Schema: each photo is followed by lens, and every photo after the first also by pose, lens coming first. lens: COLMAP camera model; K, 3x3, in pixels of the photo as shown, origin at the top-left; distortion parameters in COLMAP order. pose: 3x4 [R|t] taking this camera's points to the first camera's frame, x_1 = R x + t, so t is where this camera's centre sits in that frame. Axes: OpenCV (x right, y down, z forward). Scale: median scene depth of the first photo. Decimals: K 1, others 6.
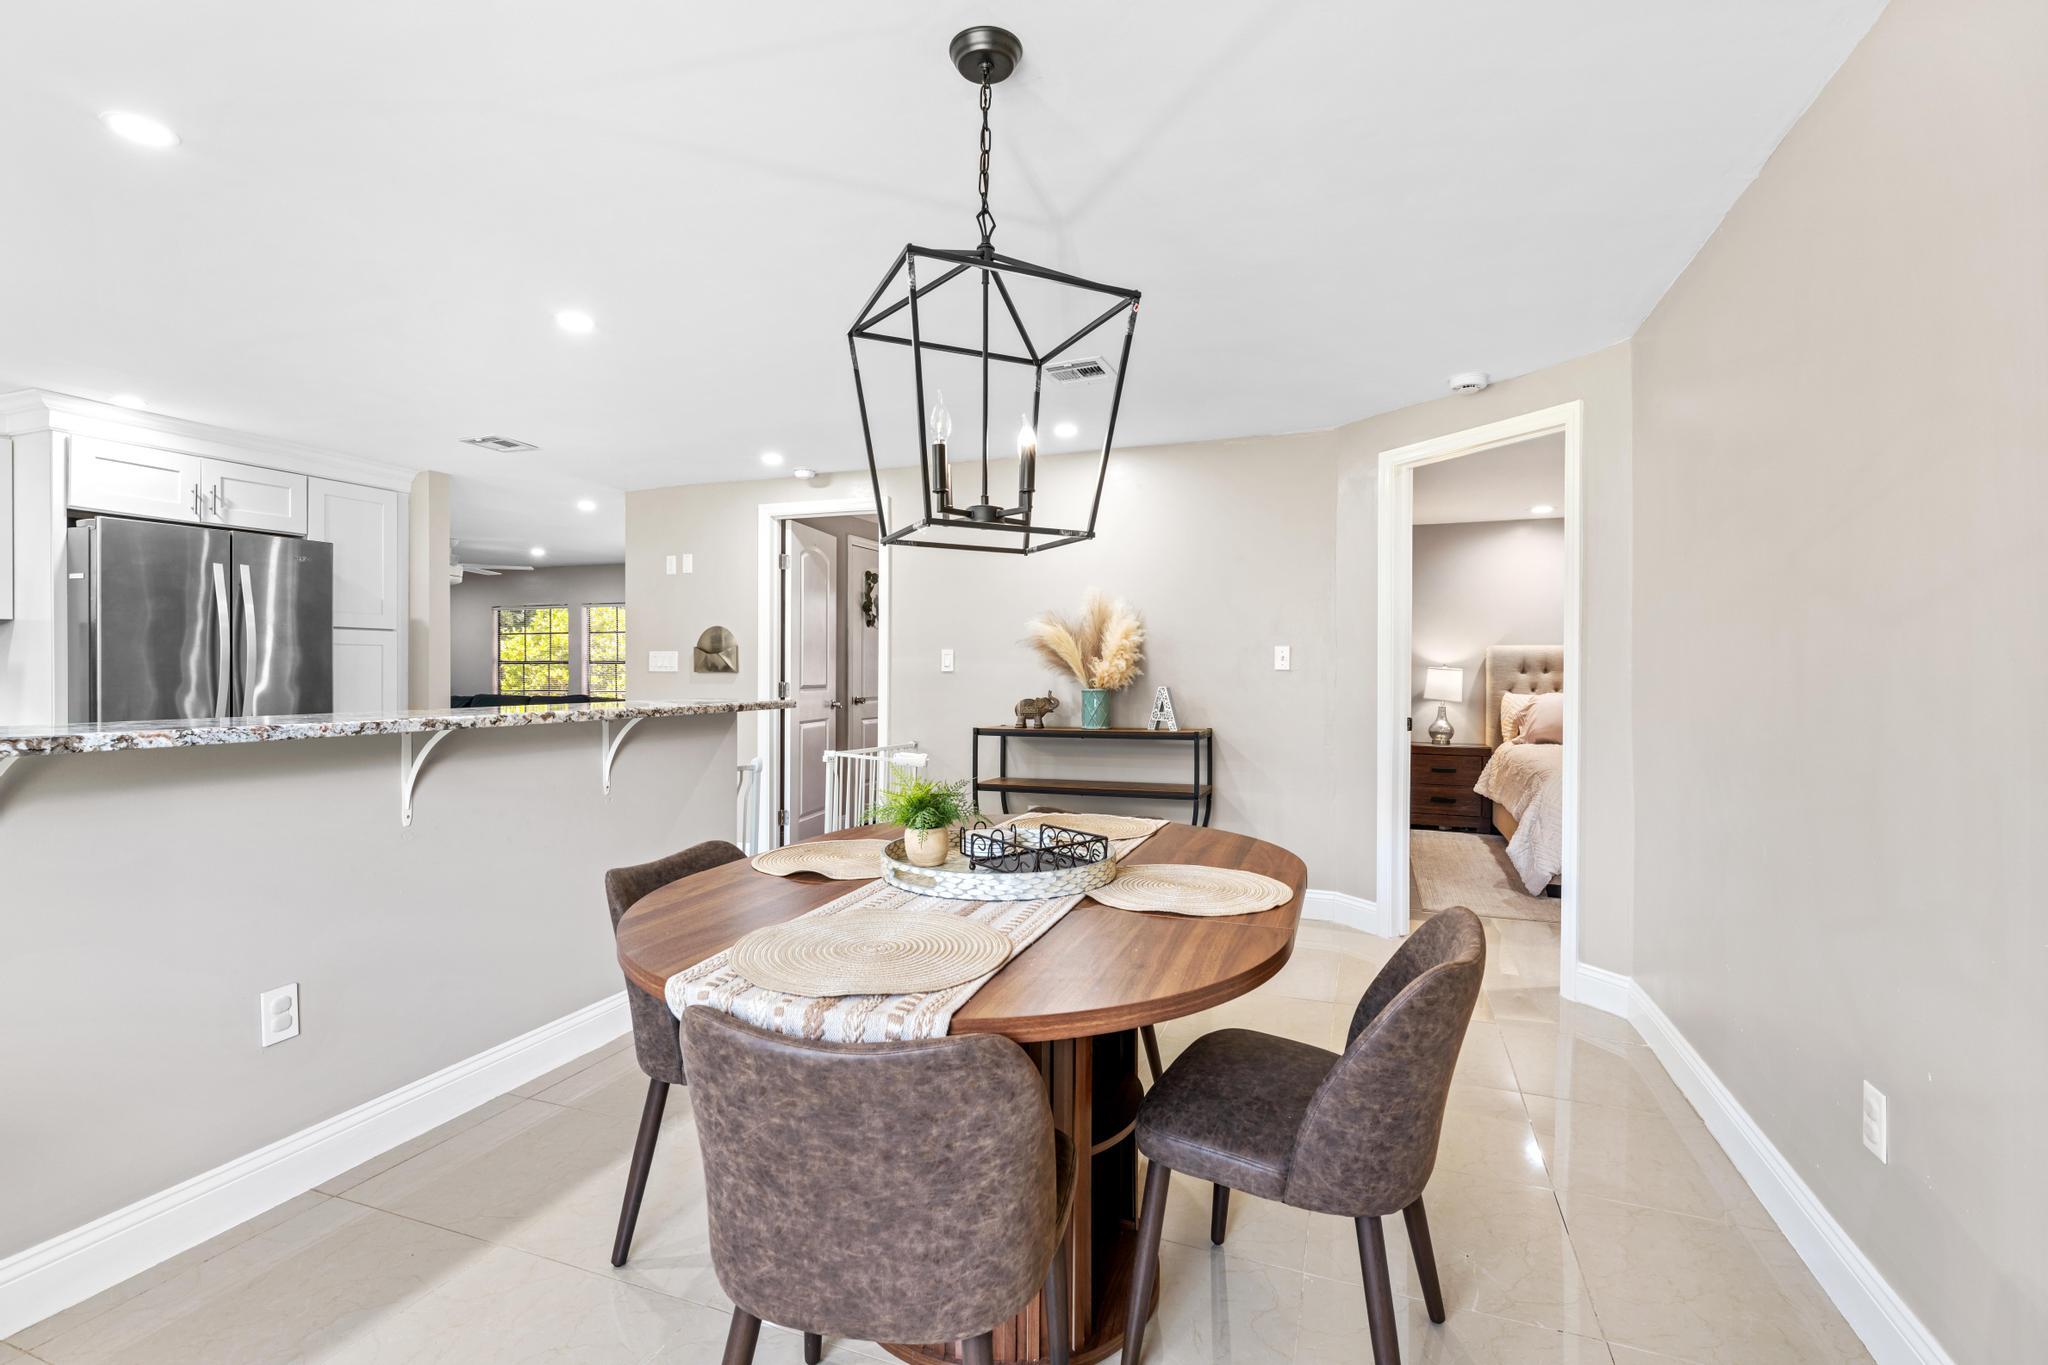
lens RADIAL K [[932.7, 0, 1016.5], [0, 932.7, 668.2], [0, 0, 1]] dist [-0.004227, -0.000444]
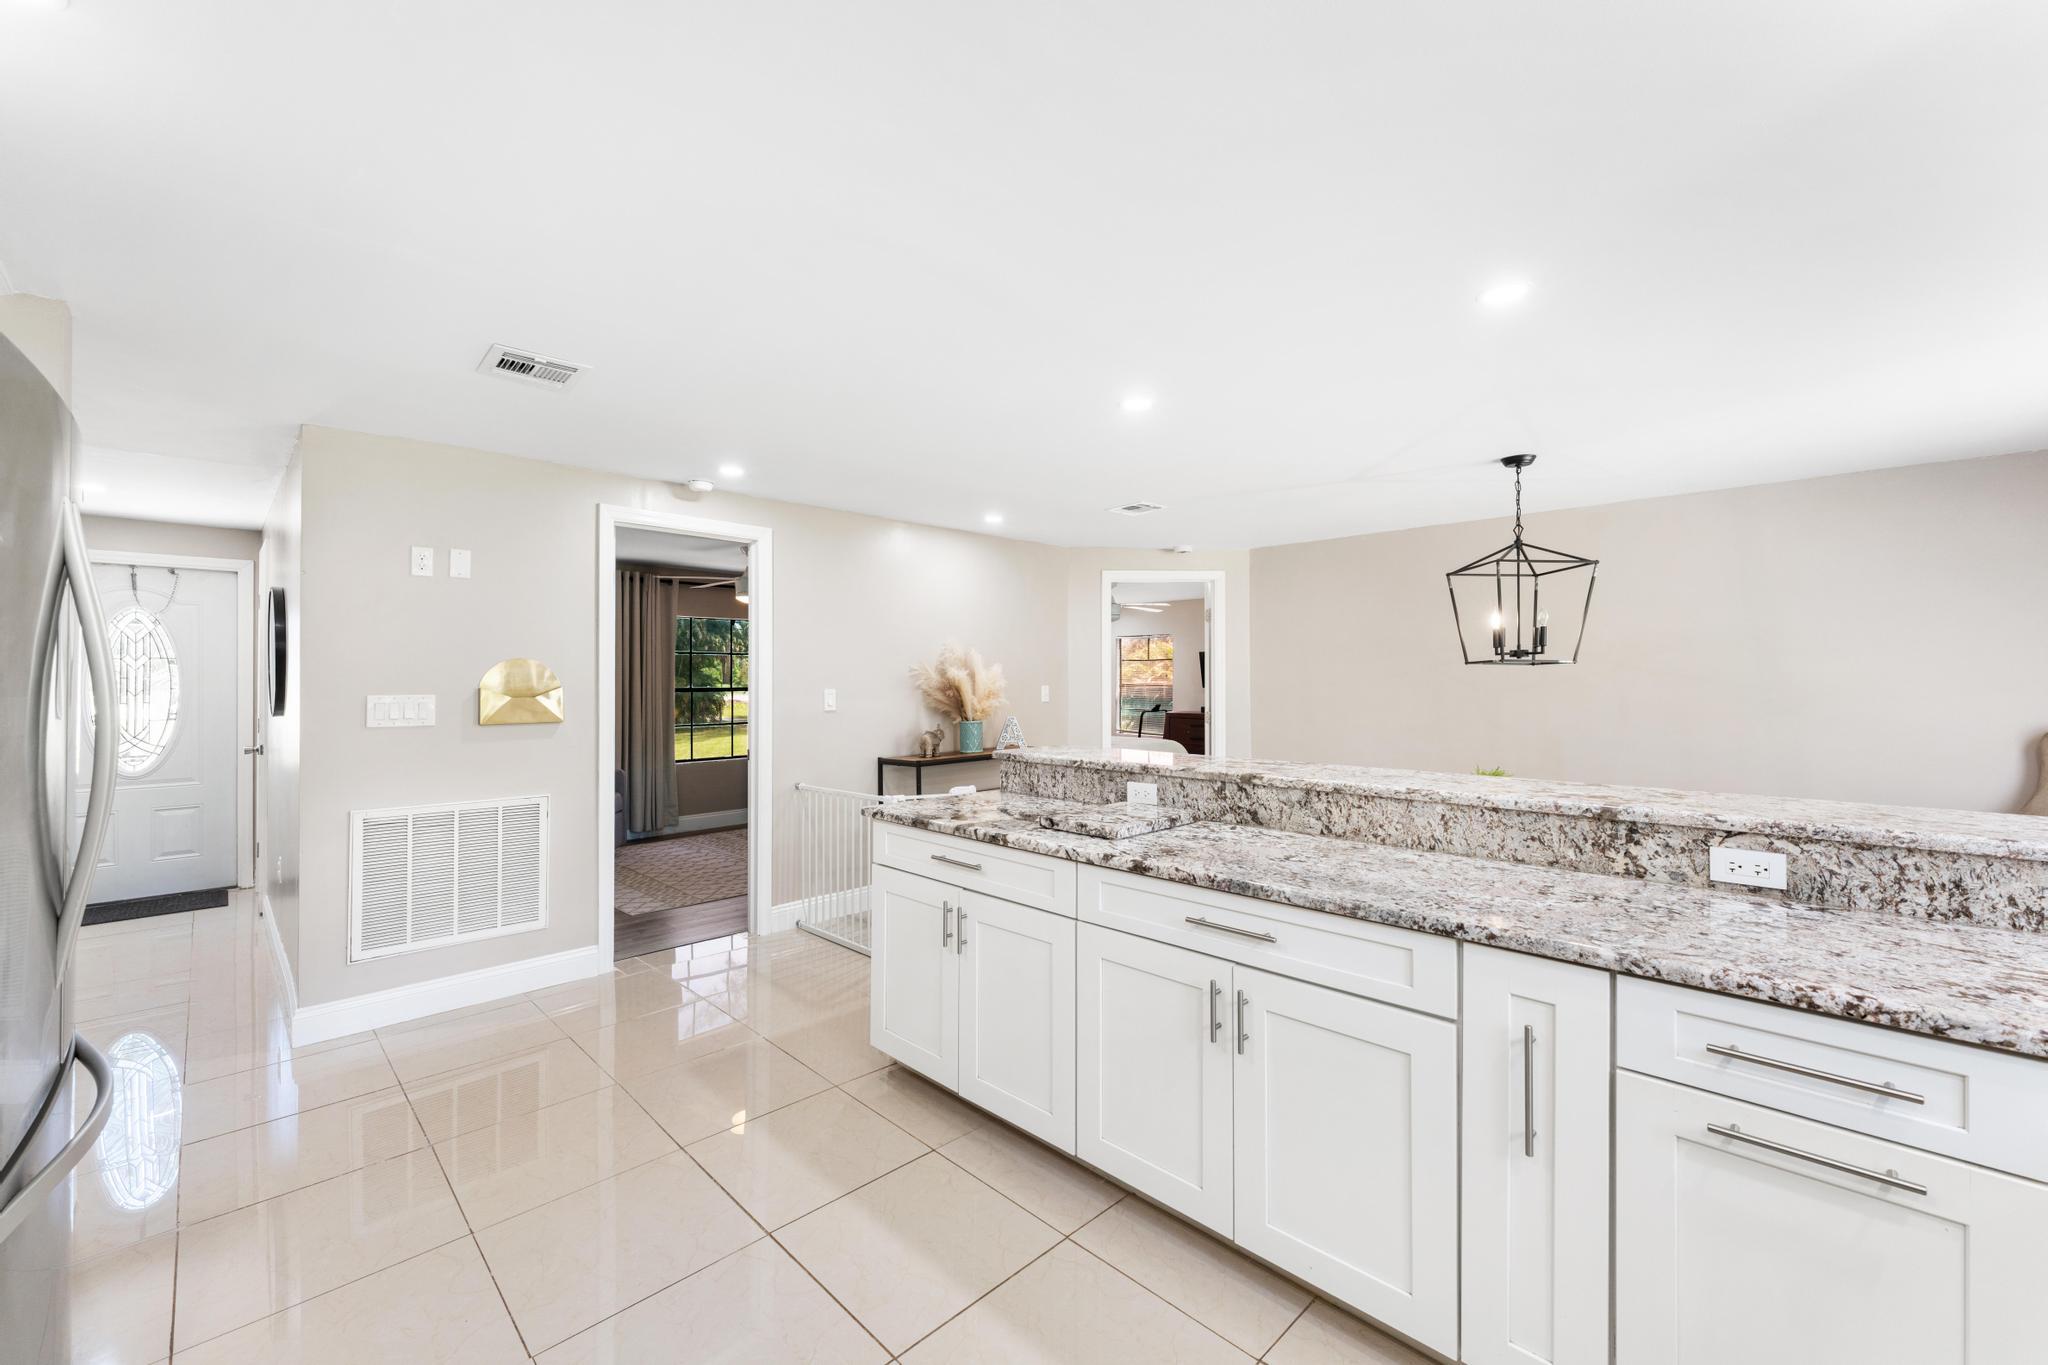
lens RADIAL K [[852.7, 0, 1010.3], [0, 852.7, 673.9], [0, 0, 1]] dist [0.000949, -0.001685]
pose [[0.388872, 0.001499, 0.921291, -0.927719], [0.002286, 0.999994, -0.002592, -0.034978], [-0.921289, 0.003114, 0.388866, 0.472229]]
